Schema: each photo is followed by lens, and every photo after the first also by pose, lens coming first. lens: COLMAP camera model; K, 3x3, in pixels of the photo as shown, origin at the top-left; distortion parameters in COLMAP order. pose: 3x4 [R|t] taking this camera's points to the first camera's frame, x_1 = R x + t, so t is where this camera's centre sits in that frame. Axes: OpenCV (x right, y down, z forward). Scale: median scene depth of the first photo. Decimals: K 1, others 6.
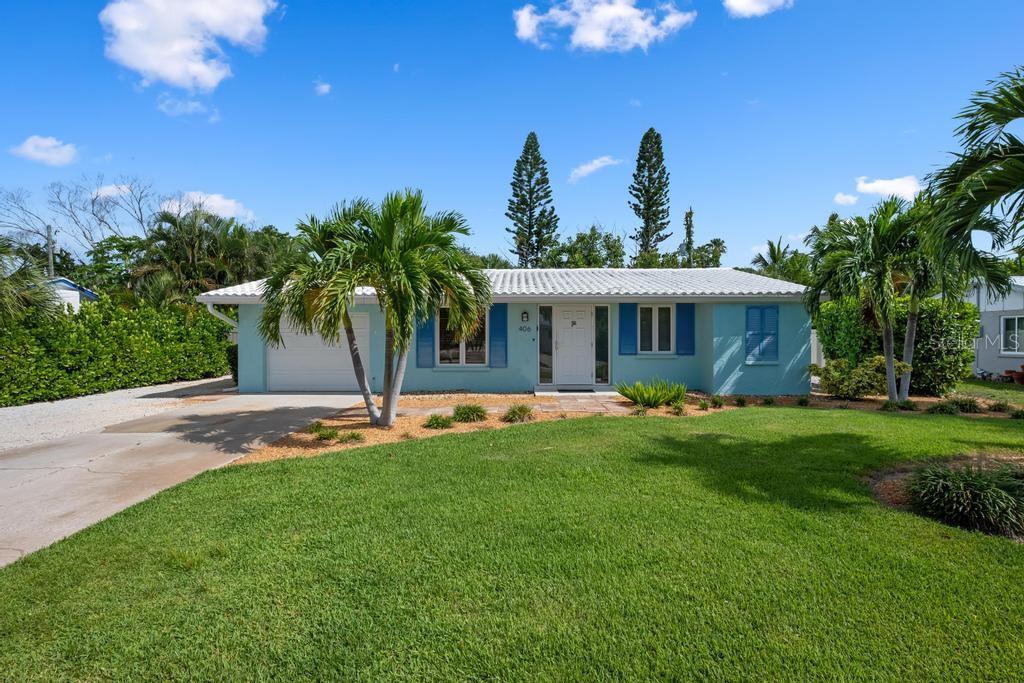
lens RADIAL K [[459.7, 0, 512.0], [0, 459.7, 343.1], [0, 0, 1]] dist [-0.003161, 0.002264]
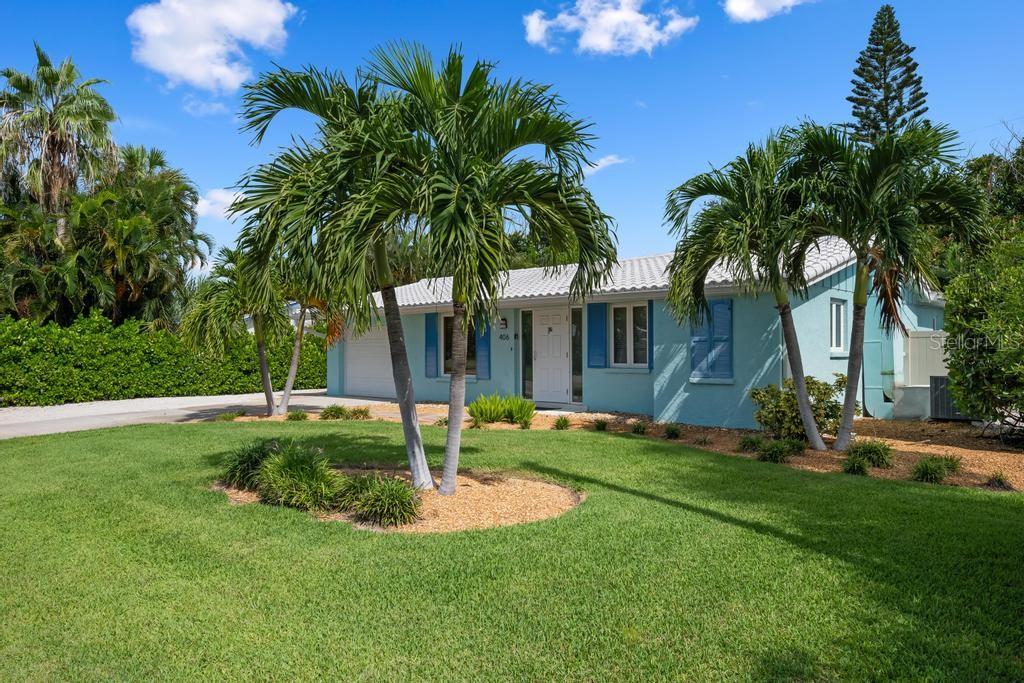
lens RADIAL K [[669.7, 0, 512.5], [0, 669.7, 343.0], [0, 0, 1]] dist [0.002436, -0.000130]
pose [[0.754750, -0.008816, -0.655954, 0.906361], [0.001072, 0.999925, -0.012205, -0.003233], [0.656012, 0.008509, 0.754702, 0.018241]]
